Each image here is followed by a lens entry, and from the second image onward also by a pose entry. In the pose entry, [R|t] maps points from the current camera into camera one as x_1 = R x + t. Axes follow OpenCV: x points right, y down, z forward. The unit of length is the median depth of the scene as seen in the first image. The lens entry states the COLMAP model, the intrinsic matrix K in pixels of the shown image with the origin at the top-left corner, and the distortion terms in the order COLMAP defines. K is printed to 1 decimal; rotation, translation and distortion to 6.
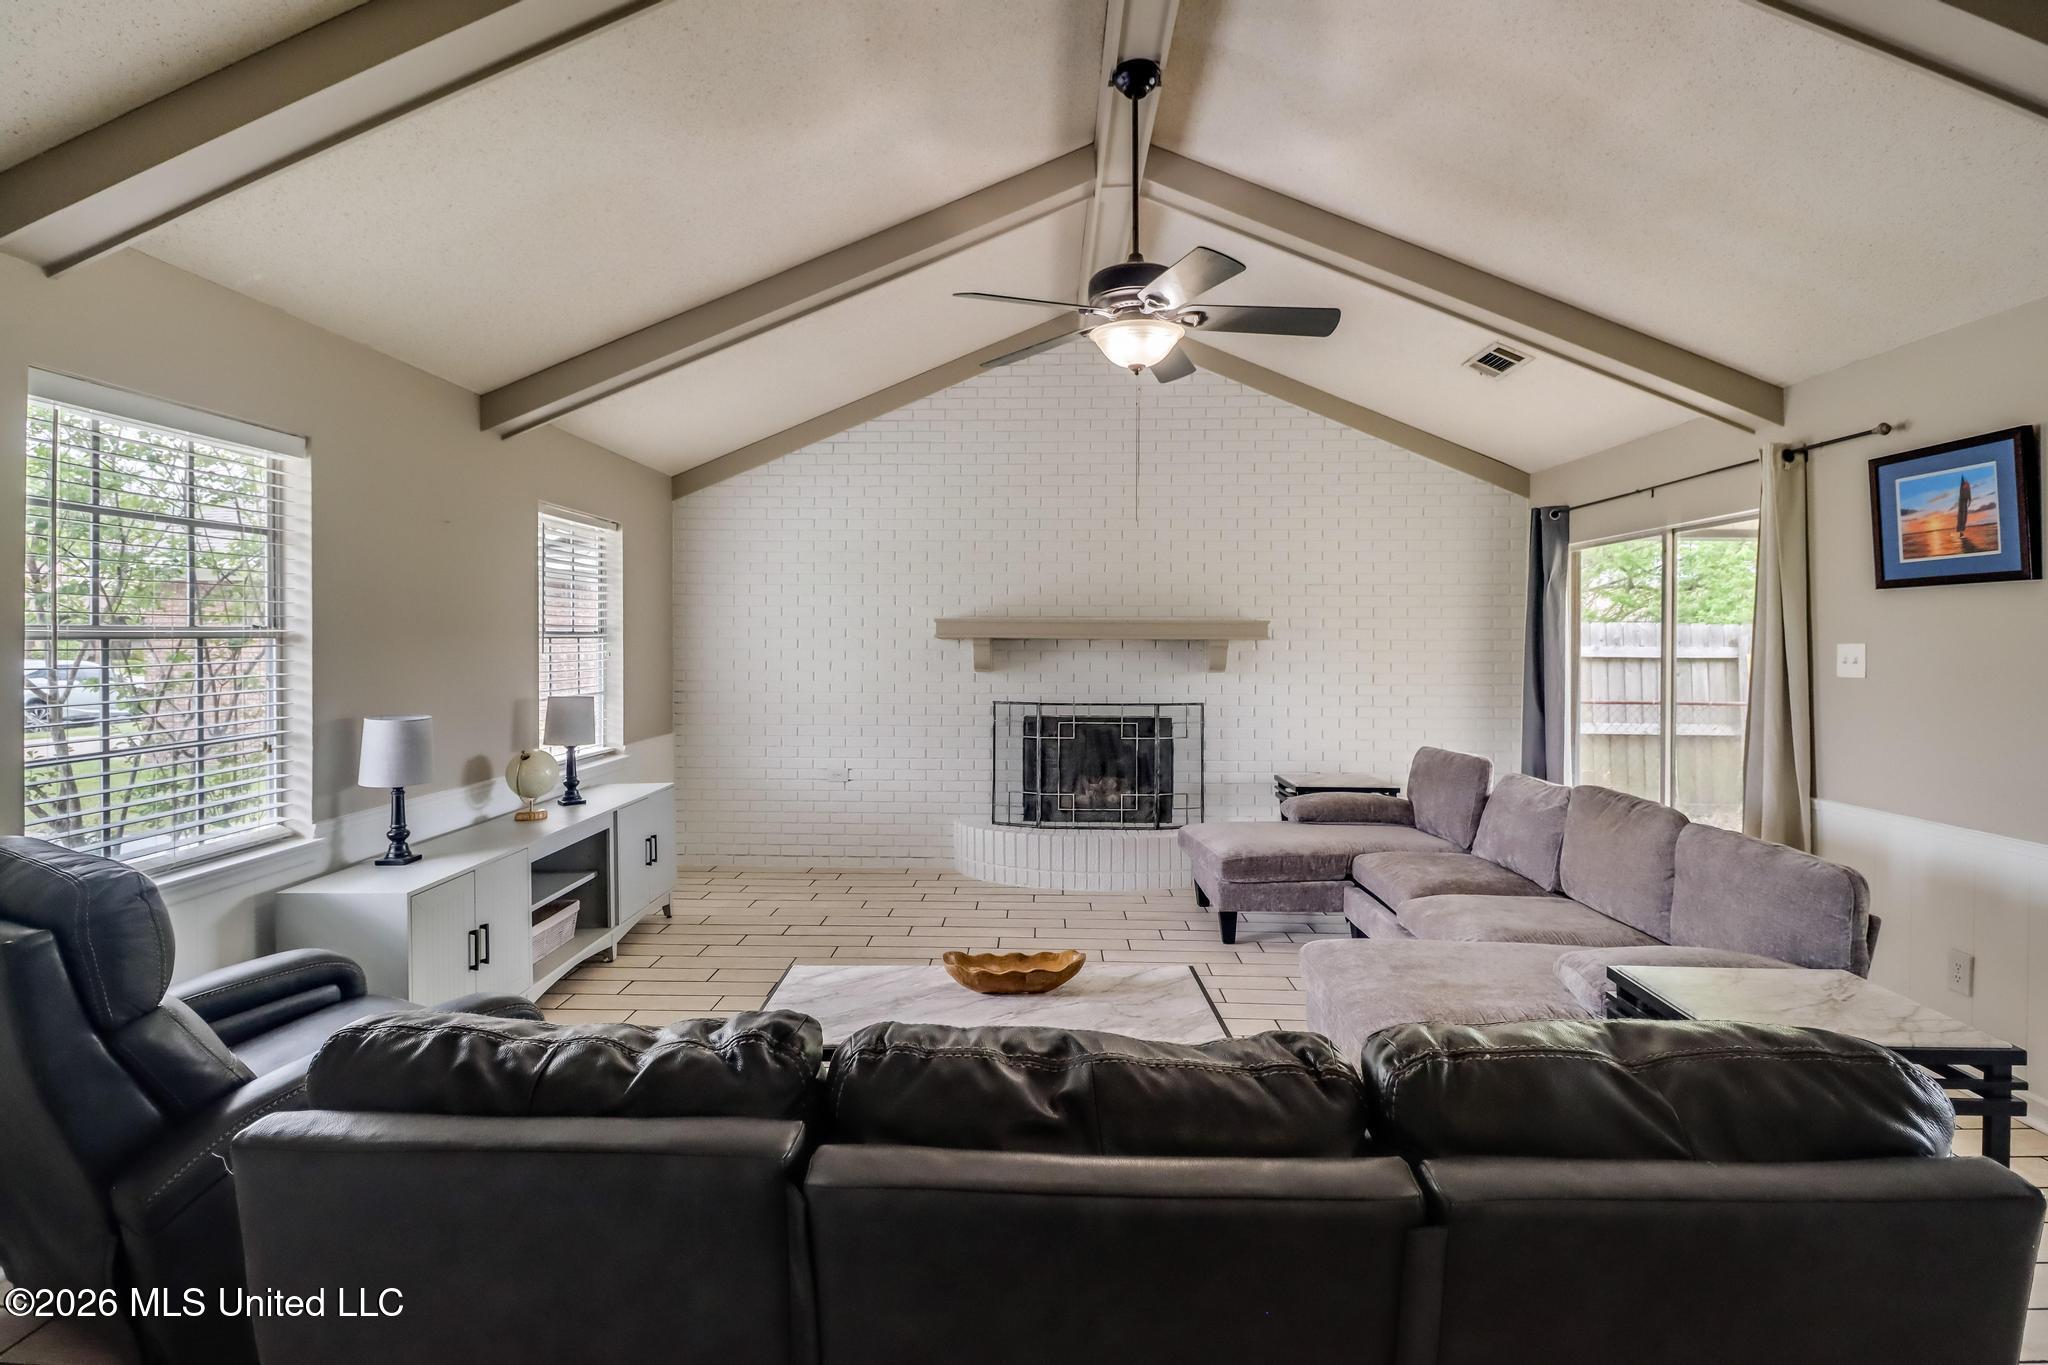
lens RADIAL K [[969.1, 0, 1019.0], [0, 969.1, 636.9], [0, 0, 1]] dist [0.001499, -0.014042]
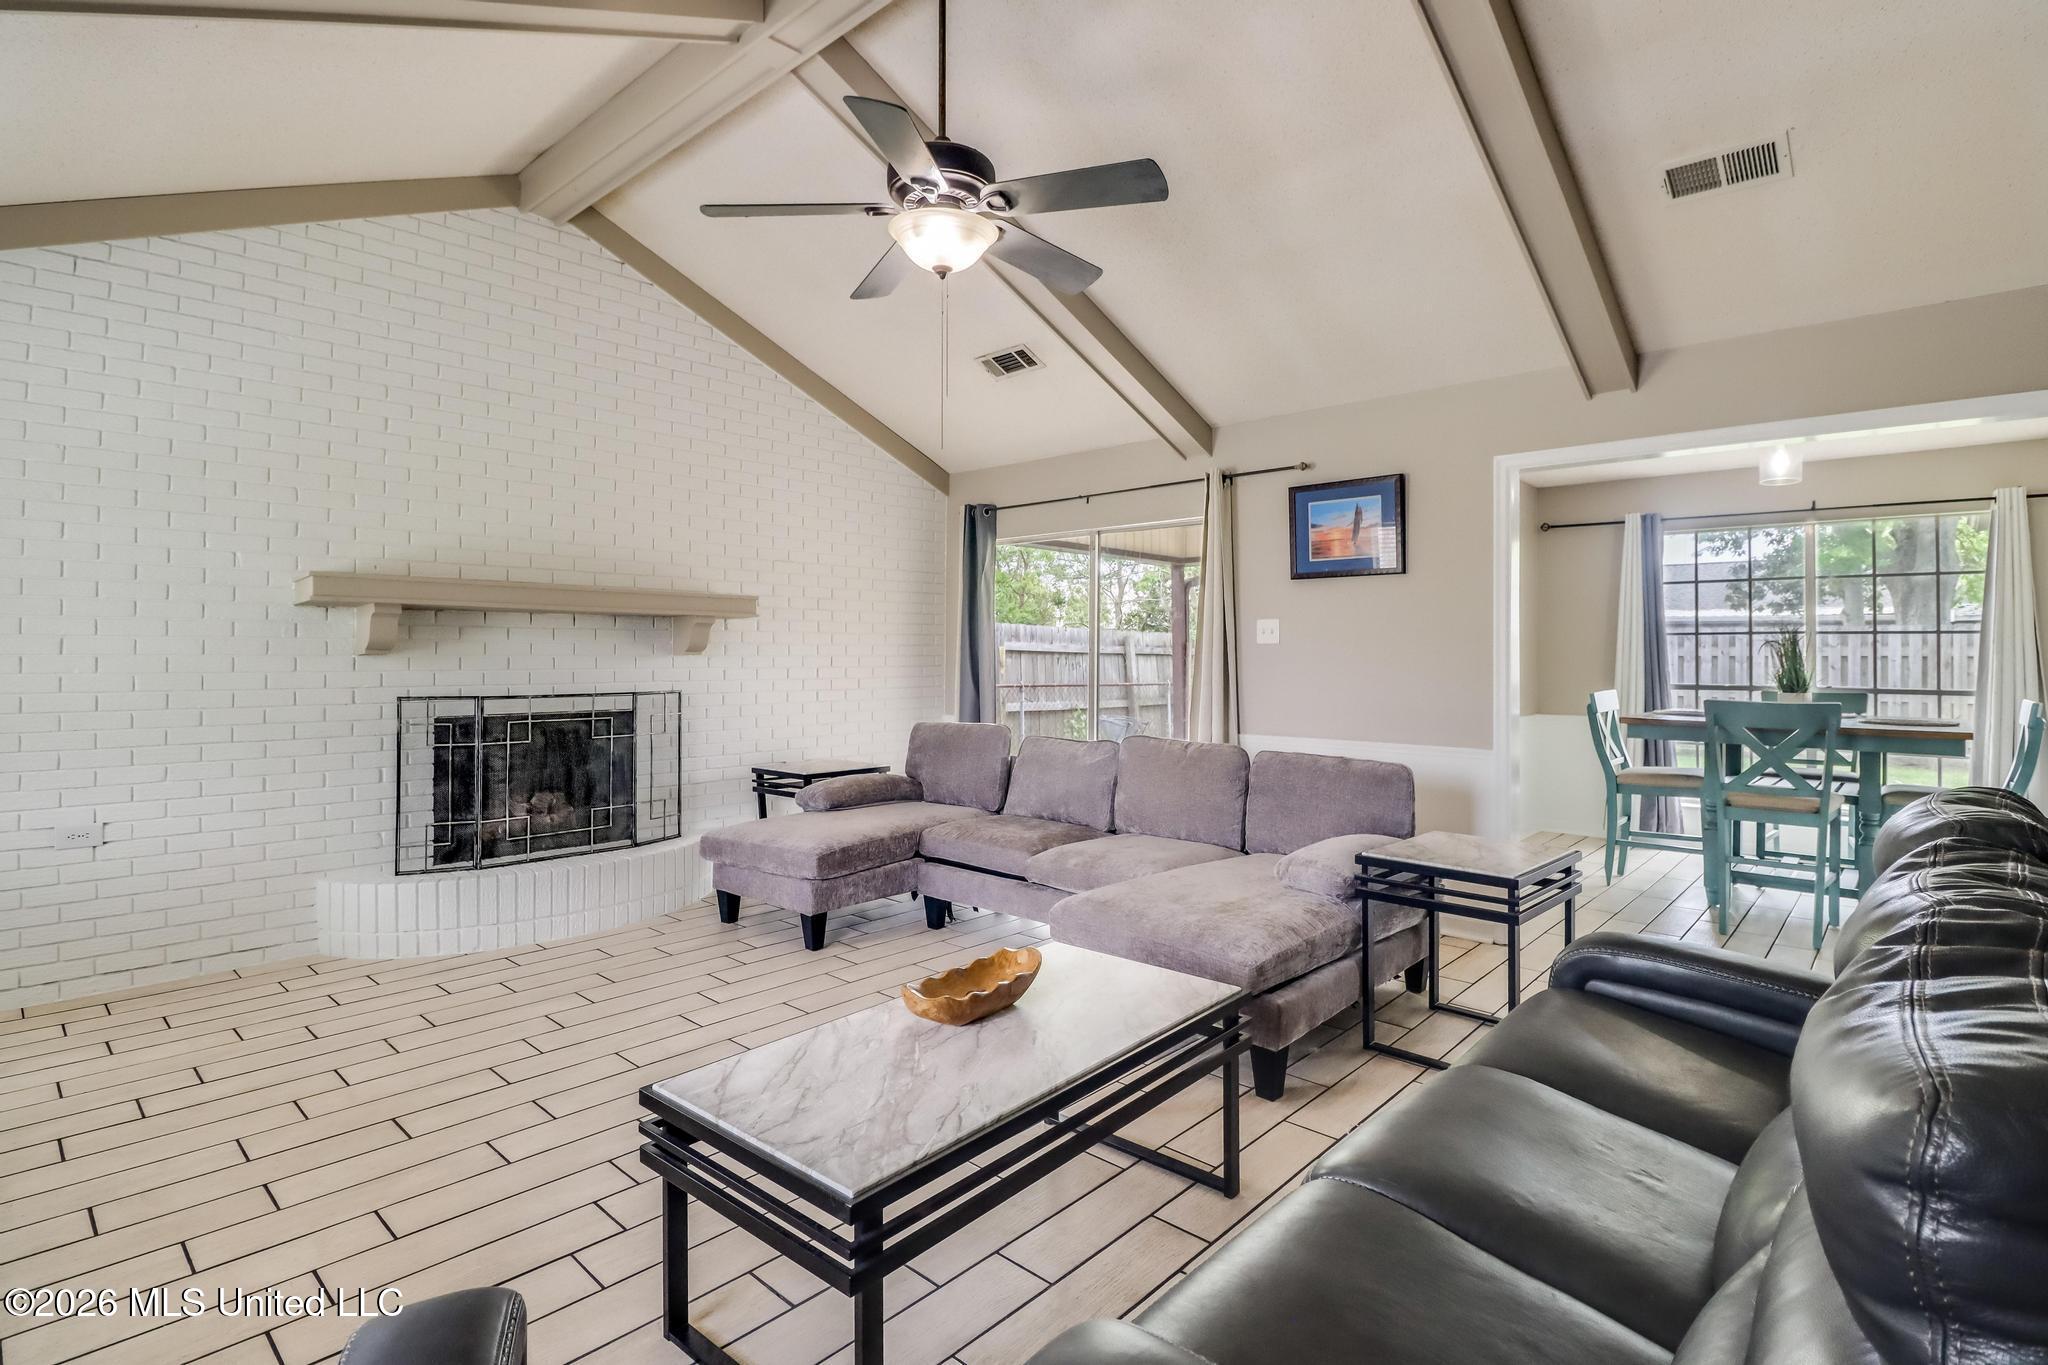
lens RADIAL K [[987.4, 0, 1037.5], [0, 987.4, 647.0], [0, 0, 1]] dist [0.000995, -0.014931]
pose [[0.648587, 0.003716, 0.761131, -0.335621], [-0.002317, 0.999993, -0.002908, 0.040183], [-0.761137, 0.000123, 0.648591, 0.253549]]
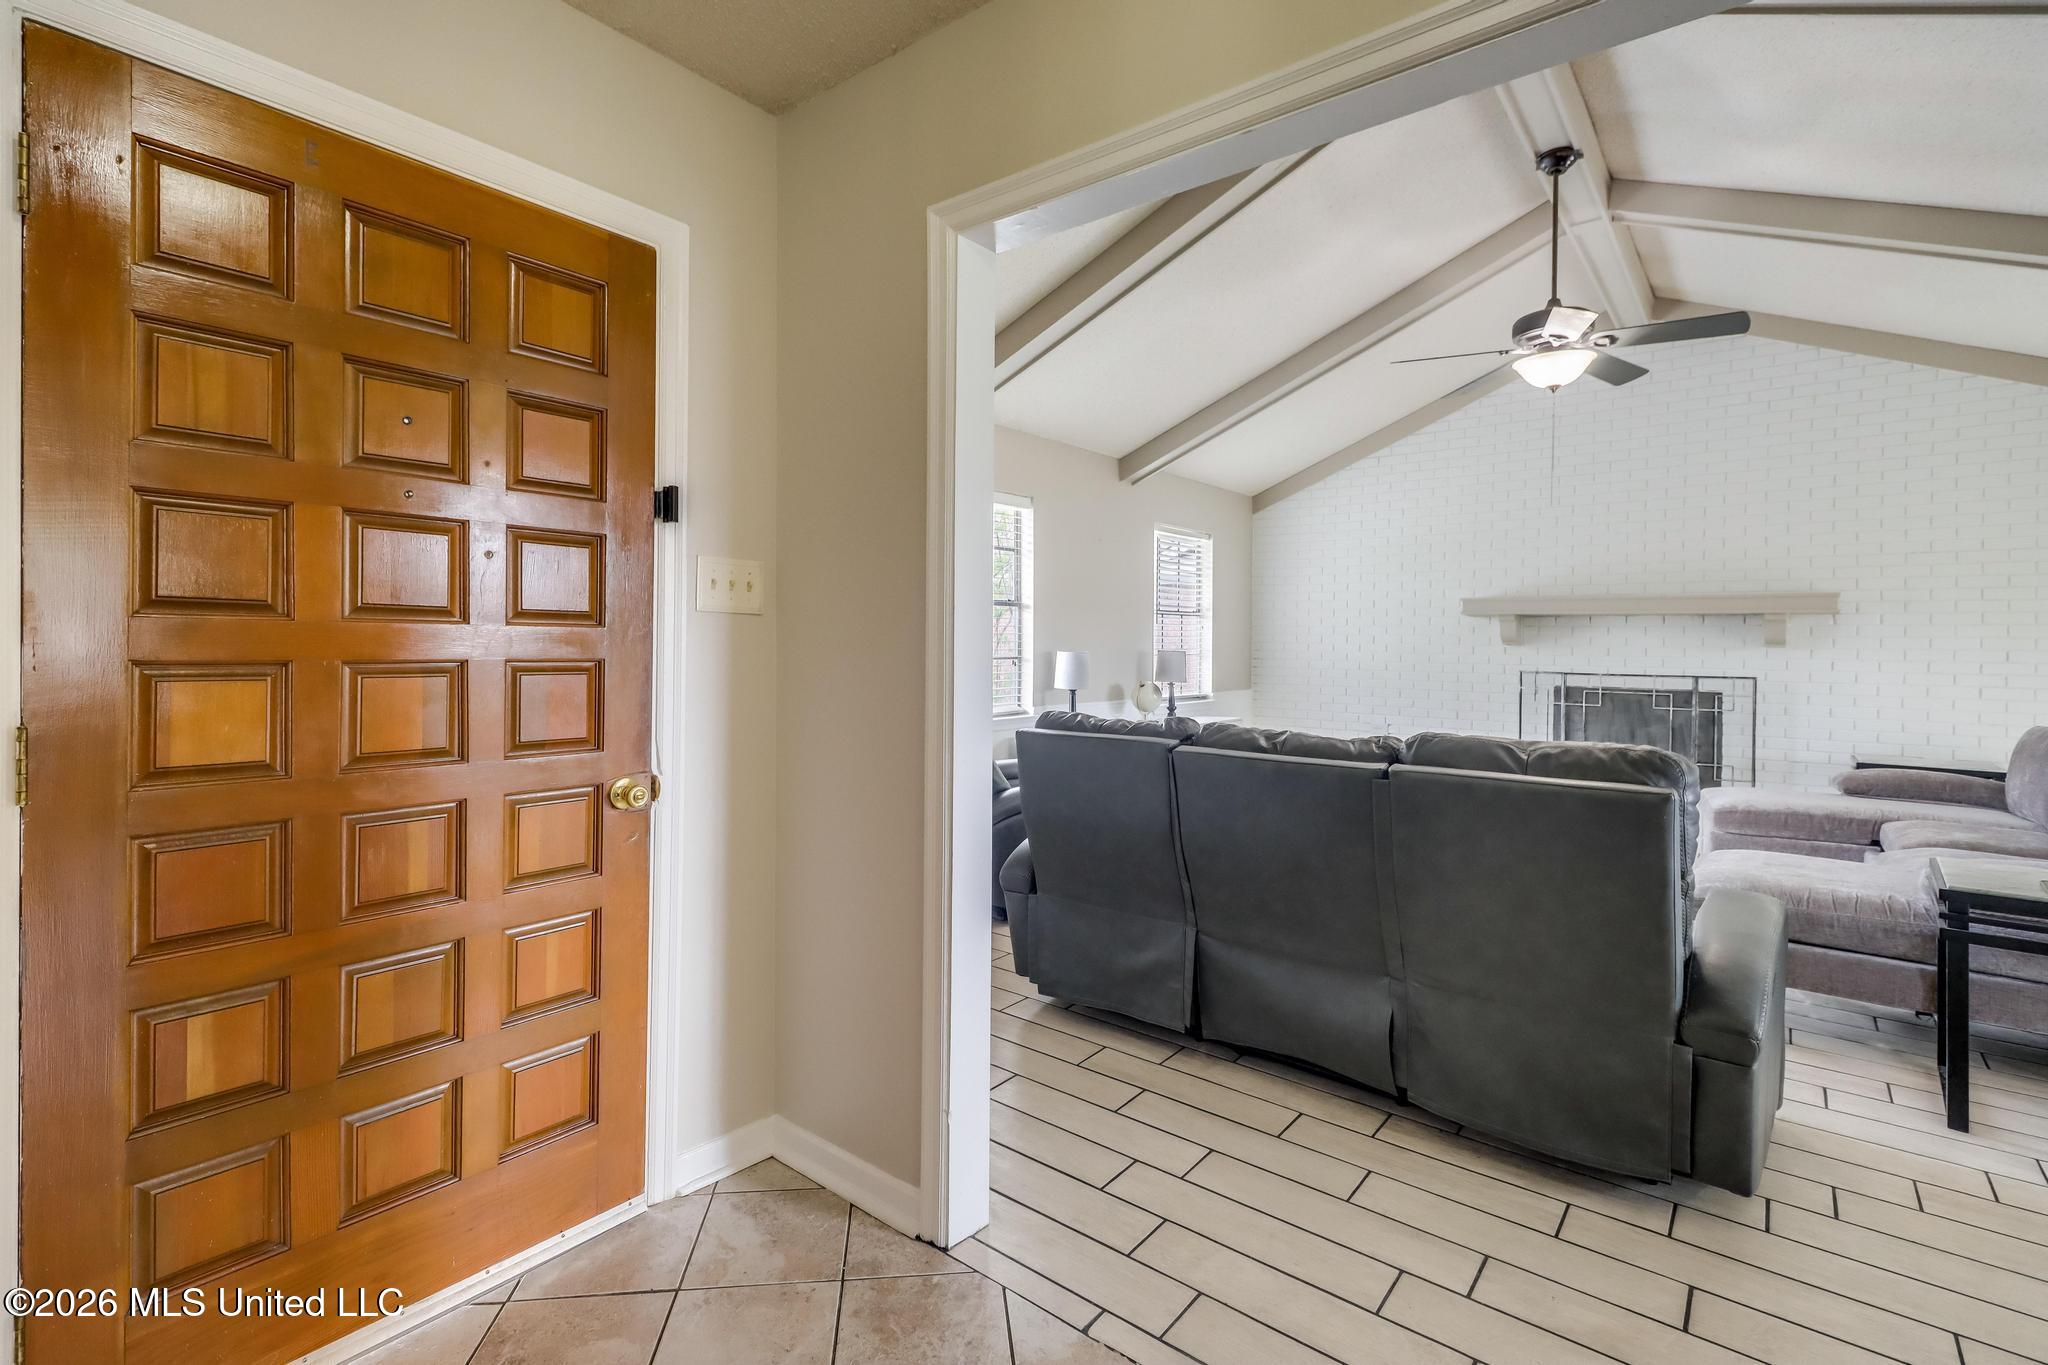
lens RADIAL K [[952.9, 0, 1013.5], [0, 952.9, 654.0], [0, 0, 1]] dist [0.003214, 0.000382]
pose [[0.797867, 0.012410, -0.602706, 0.218460], [-0.005651, 0.999898, 0.013109, 0.044838], [0.602808, -0.007053, 0.797855, -0.309479]]
